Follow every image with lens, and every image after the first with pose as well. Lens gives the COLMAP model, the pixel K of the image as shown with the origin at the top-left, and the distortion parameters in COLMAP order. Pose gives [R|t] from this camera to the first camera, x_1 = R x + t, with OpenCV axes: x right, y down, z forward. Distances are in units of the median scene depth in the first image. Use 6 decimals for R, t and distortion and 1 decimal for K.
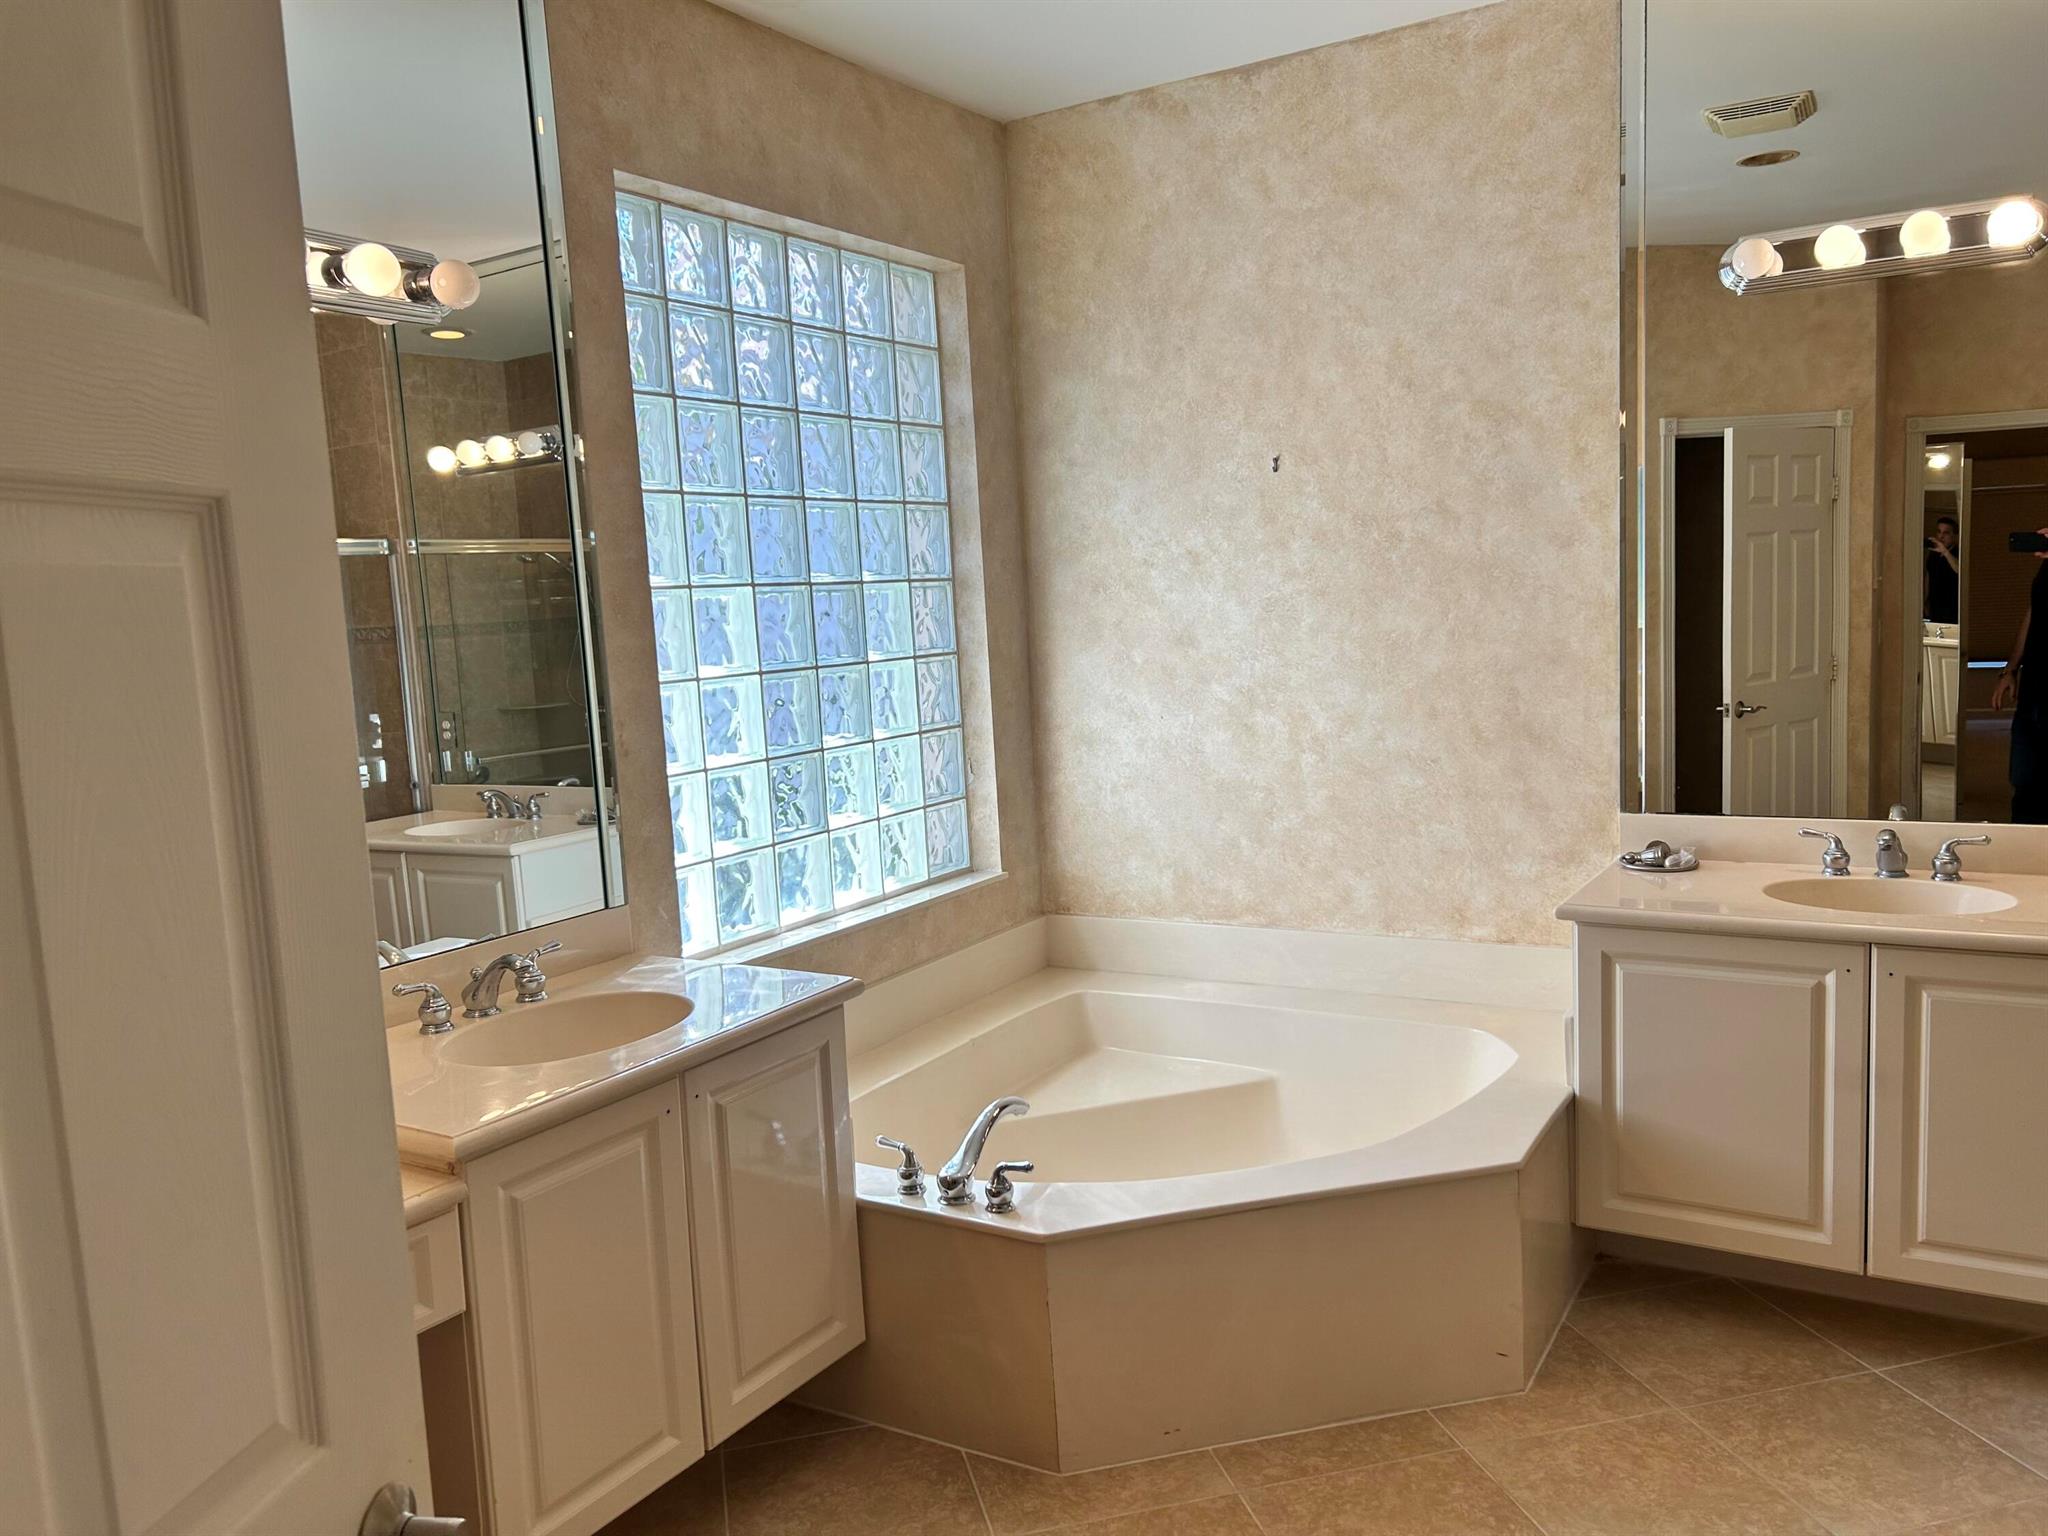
lens RADIAL K [[1537.3, 0, 1030.8], [0, 1537.3, 772.5], [0, 0, 1]] dist [0.061648, -0.073823]
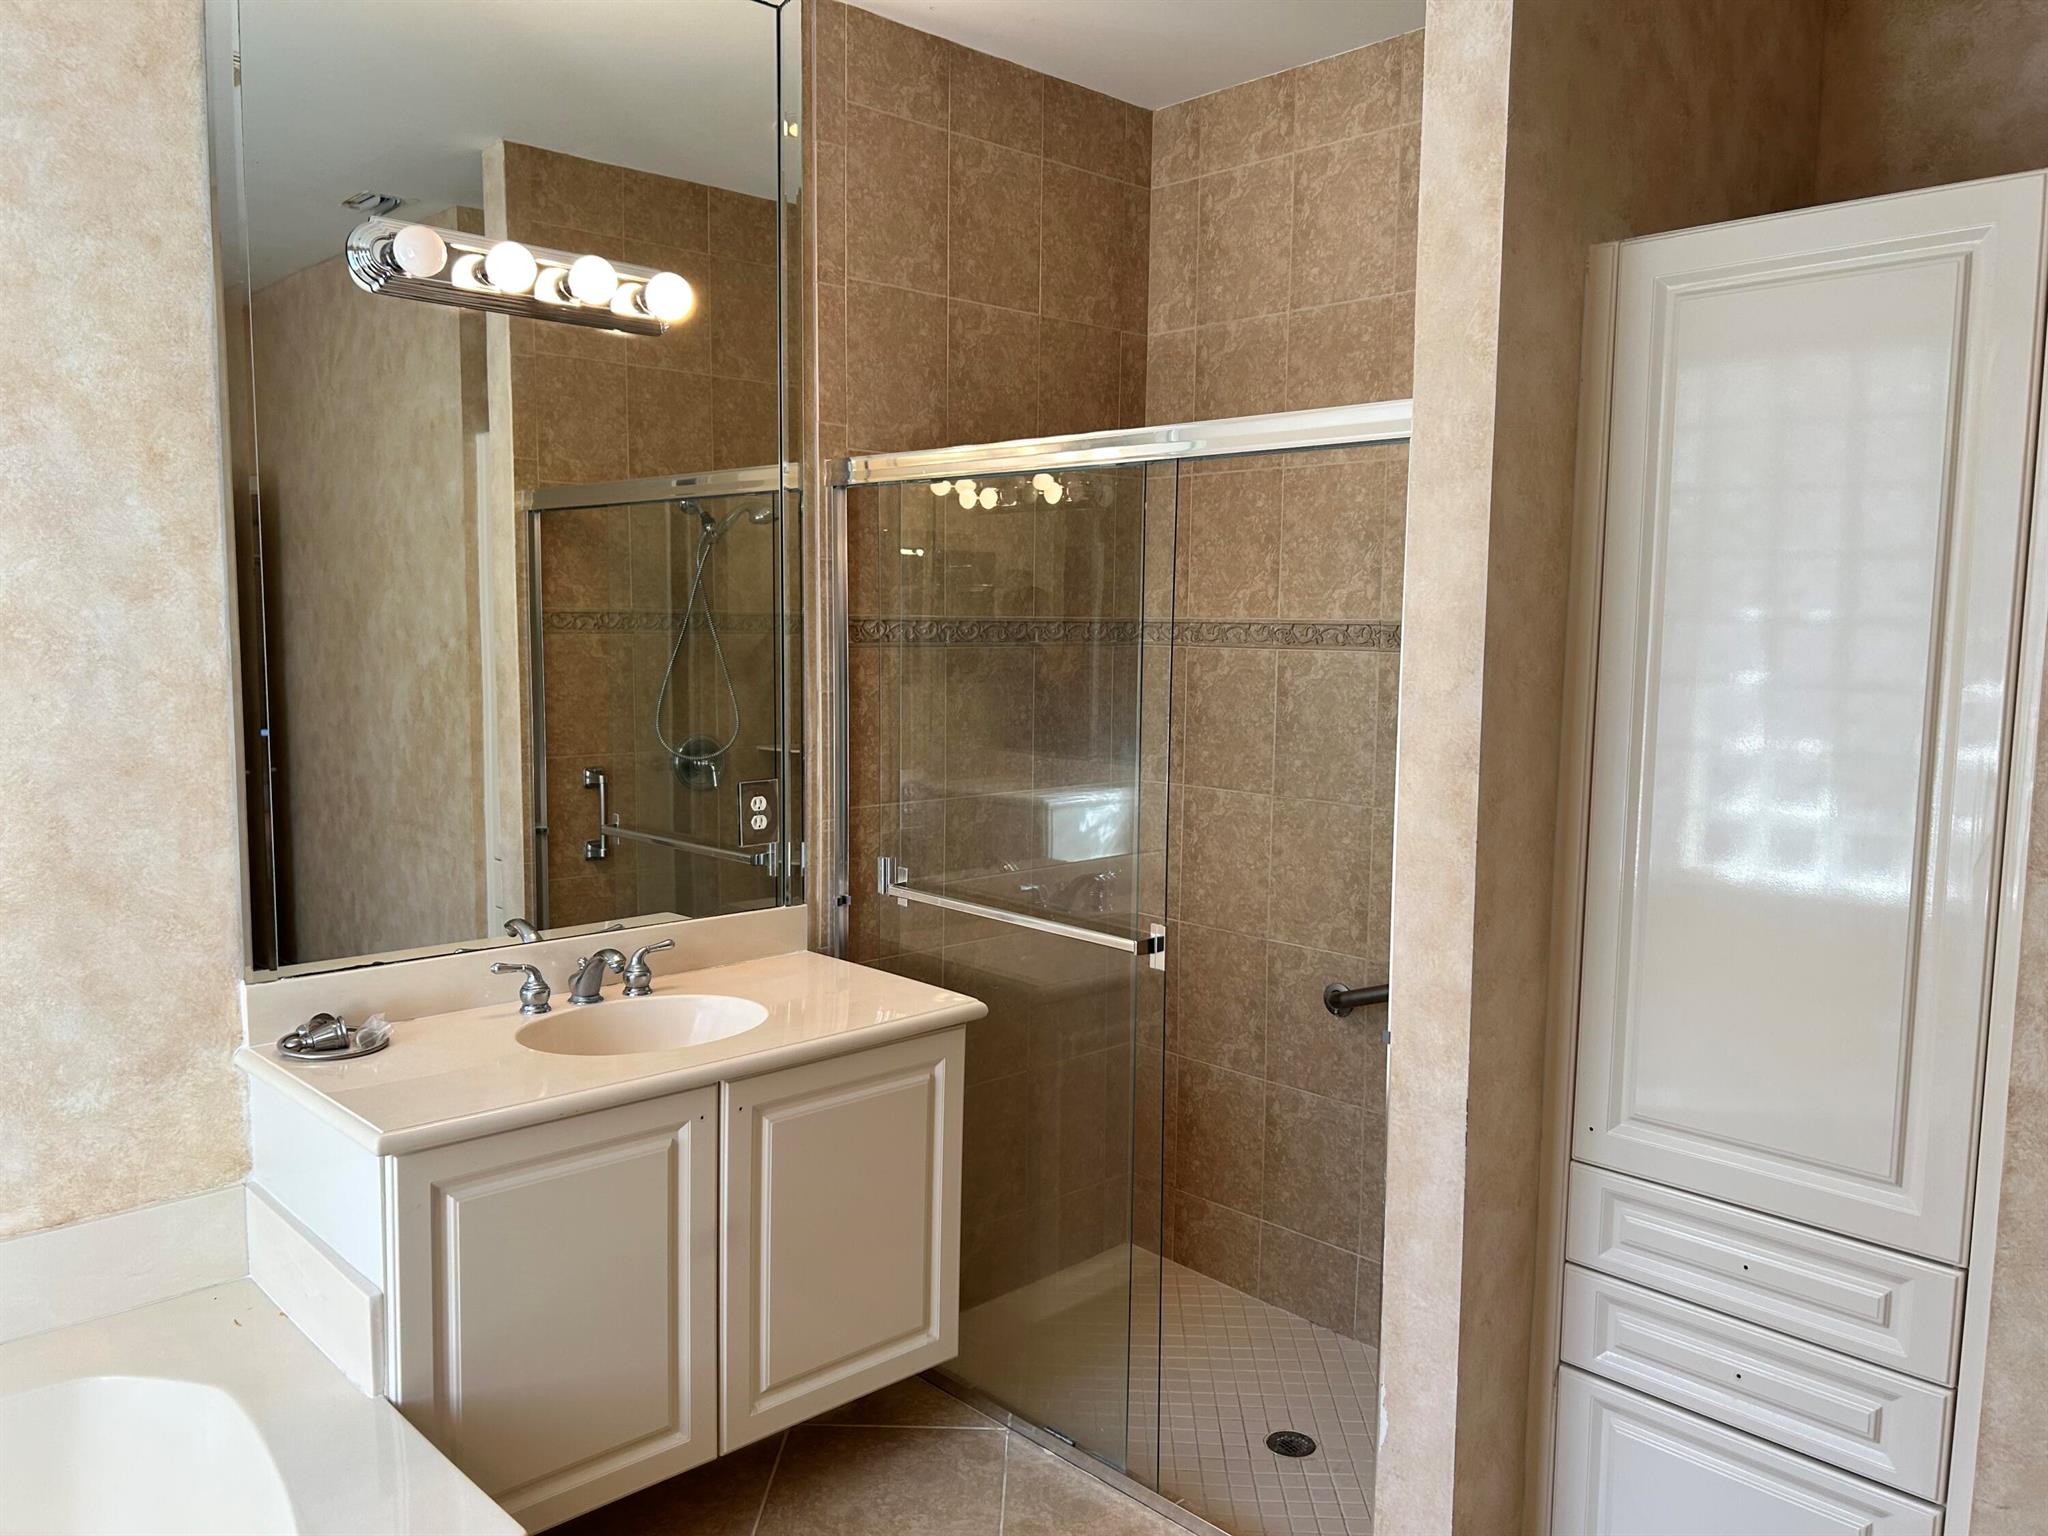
lens RADIAL K [[1537.3, 0, 1031.4], [0, 1537.3, 783.6], [0, 0, 1]] dist [0.061648, -0.073823]
pose [[0.250228, -0.050372, 0.966876, -0.205082], [0.085131, 0.995922, 0.029853, -0.055642], [-0.964437, 0.074841, 0.253496, 0.476422]]
